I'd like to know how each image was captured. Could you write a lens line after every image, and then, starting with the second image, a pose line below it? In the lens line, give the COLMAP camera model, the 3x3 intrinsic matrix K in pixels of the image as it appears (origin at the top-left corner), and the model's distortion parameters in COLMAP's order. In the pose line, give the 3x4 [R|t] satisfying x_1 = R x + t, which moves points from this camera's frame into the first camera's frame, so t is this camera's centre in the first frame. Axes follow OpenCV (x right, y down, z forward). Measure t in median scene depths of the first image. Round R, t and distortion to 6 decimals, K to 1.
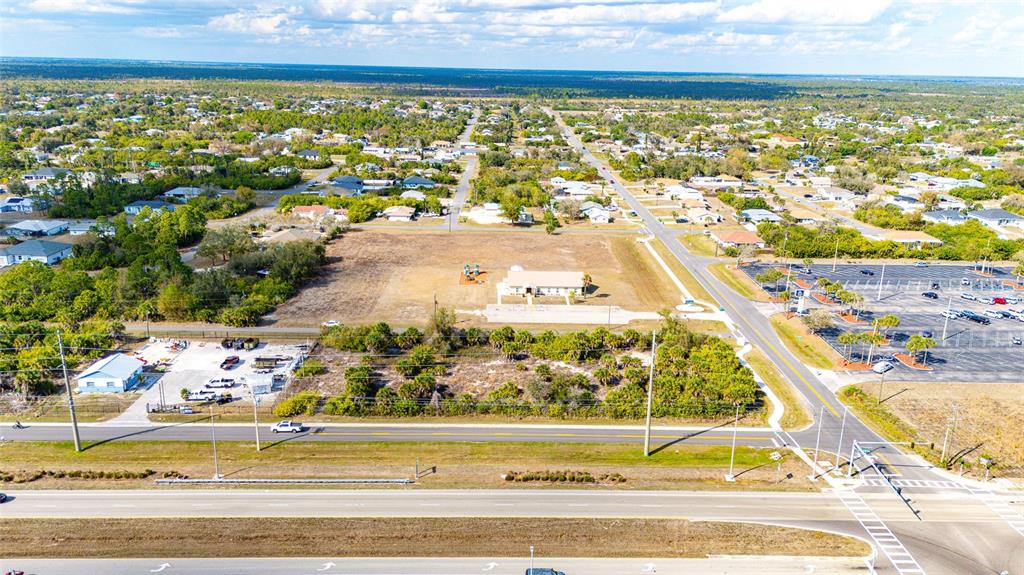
lens RADIAL K [[767.8, 0, 512.0], [0, 767.8, 287.5], [0, 0, 1]] dist [0.095715, -0.104989]
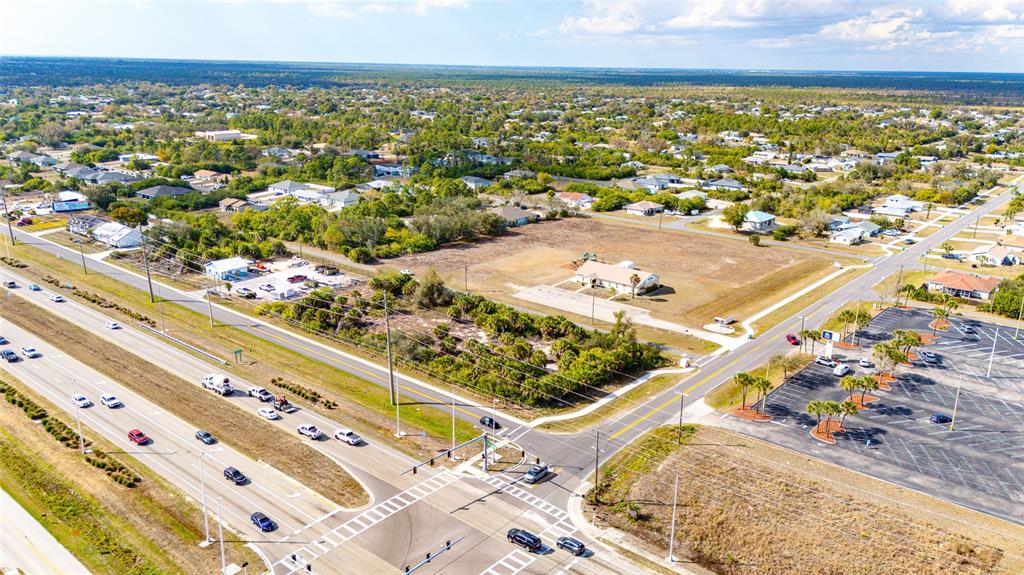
lens RADIAL K [[767.8, 0, 512.0], [0, 767.8, 287.5], [0, 0, 1]] dist [0.095715, -0.104989]
pose [[0.752304, 0.177213, -0.634535, 0.678157], [-0.183704, 0.981369, 0.056278, -0.029396], [0.632687, 0.074228, 0.770842, 0.164486]]
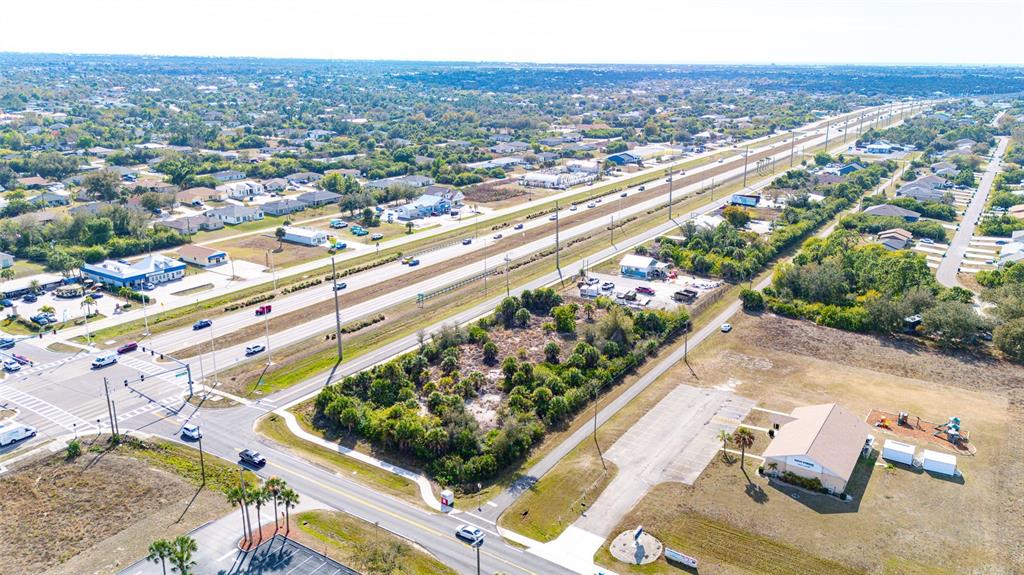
lens RADIAL K [[767.8, 0, 512.0], [0, 767.8, 287.5], [0, 0, 1]] dist [0.095715, -0.104989]
pose [[-0.559805, 0.212285, -0.800970, 0.705365], [-0.250961, 0.877792, 0.408044, -0.334543], [0.789706, 0.429438, -0.438117, 1.201770]]
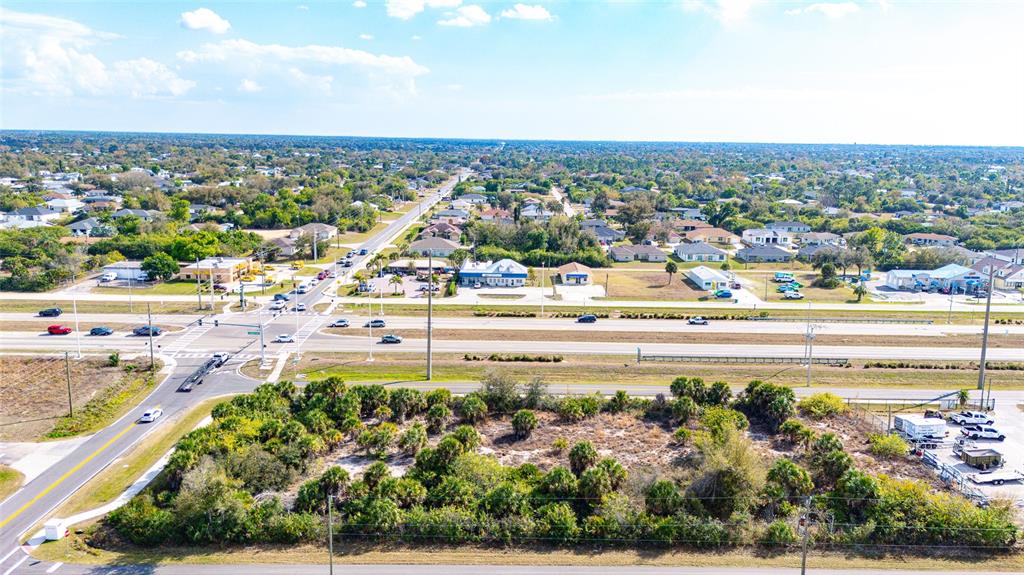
lens RADIAL K [[767.8, 0, 512.0], [0, 767.8, 287.5], [0, 0, 1]] dist [0.095715, -0.104989]
pose [[-0.999317, -0.036827, 0.002990, 0.044584], [-0.031415, 0.889477, 0.455899, -0.246888], [-0.019449, 0.455494, -0.890026, 1.276832]]
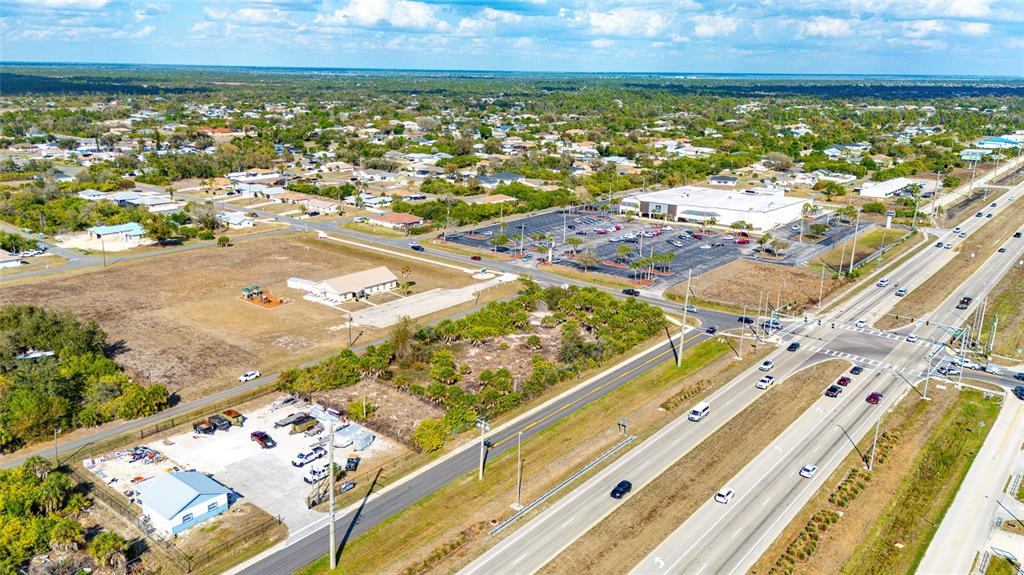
lens RADIAL K [[767.8, 0, 512.0], [0, 767.8, 287.5], [0, 0, 1]] dist [0.095715, -0.104989]
pose [[0.648626, -0.217762, 0.729290, -0.646897], [0.207662, 0.972475, 0.105682, -0.077029], [-0.732230, 0.082898, 0.675993, 0.213813]]
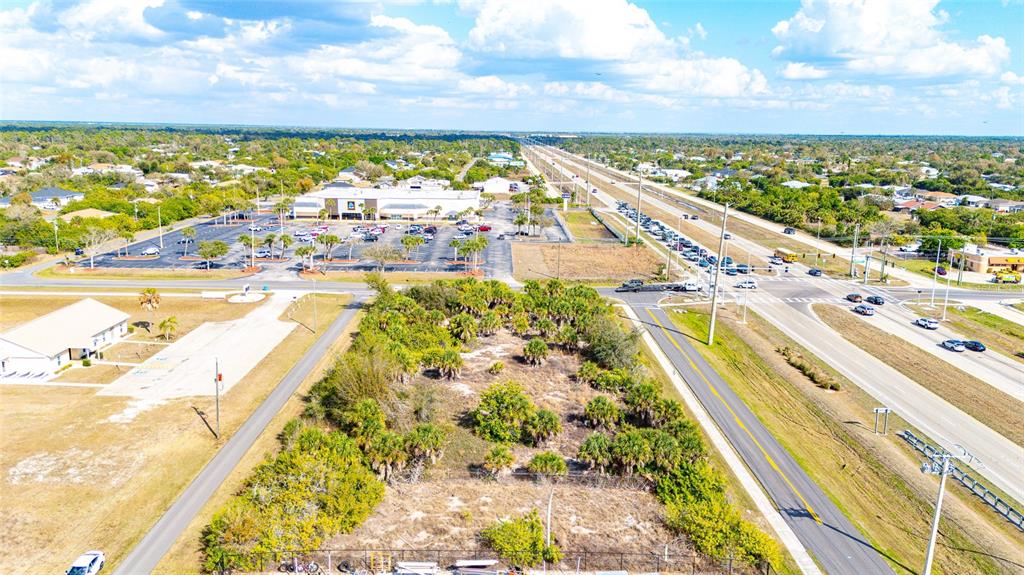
lens RADIAL K [[767.8, 0, 512.0], [0, 767.8, 287.5], [0, 0, 1]] dist [0.095715, -0.104989]
pose [[0.006084, -0.220360, 0.975400, -0.506107], [0.261299, 0.941879, 0.211158, -0.076422], [-0.965239, 0.253586, 0.063310, 0.798130]]
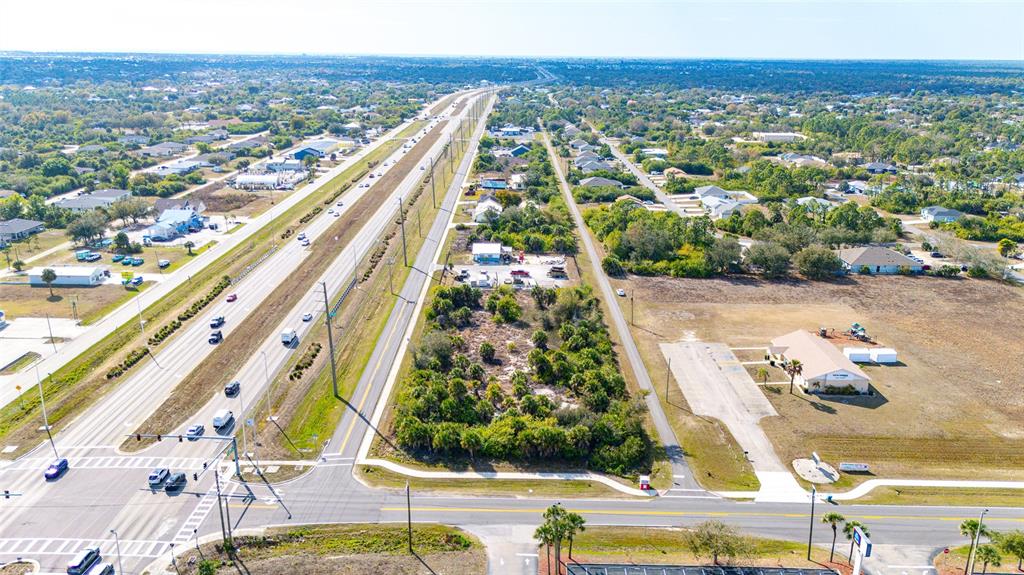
lens RADIAL K [[767.8, 0, 512.0], [0, 767.8, 287.5], [0, 0, 1]] dist [0.095715, -0.104989]
pose [[-0.022395, 0.272382, -0.961928, 0.844076], [-0.286164, 0.920165, 0.267219, -0.212594], [0.957919, 0.281254, 0.057339, 0.786397]]
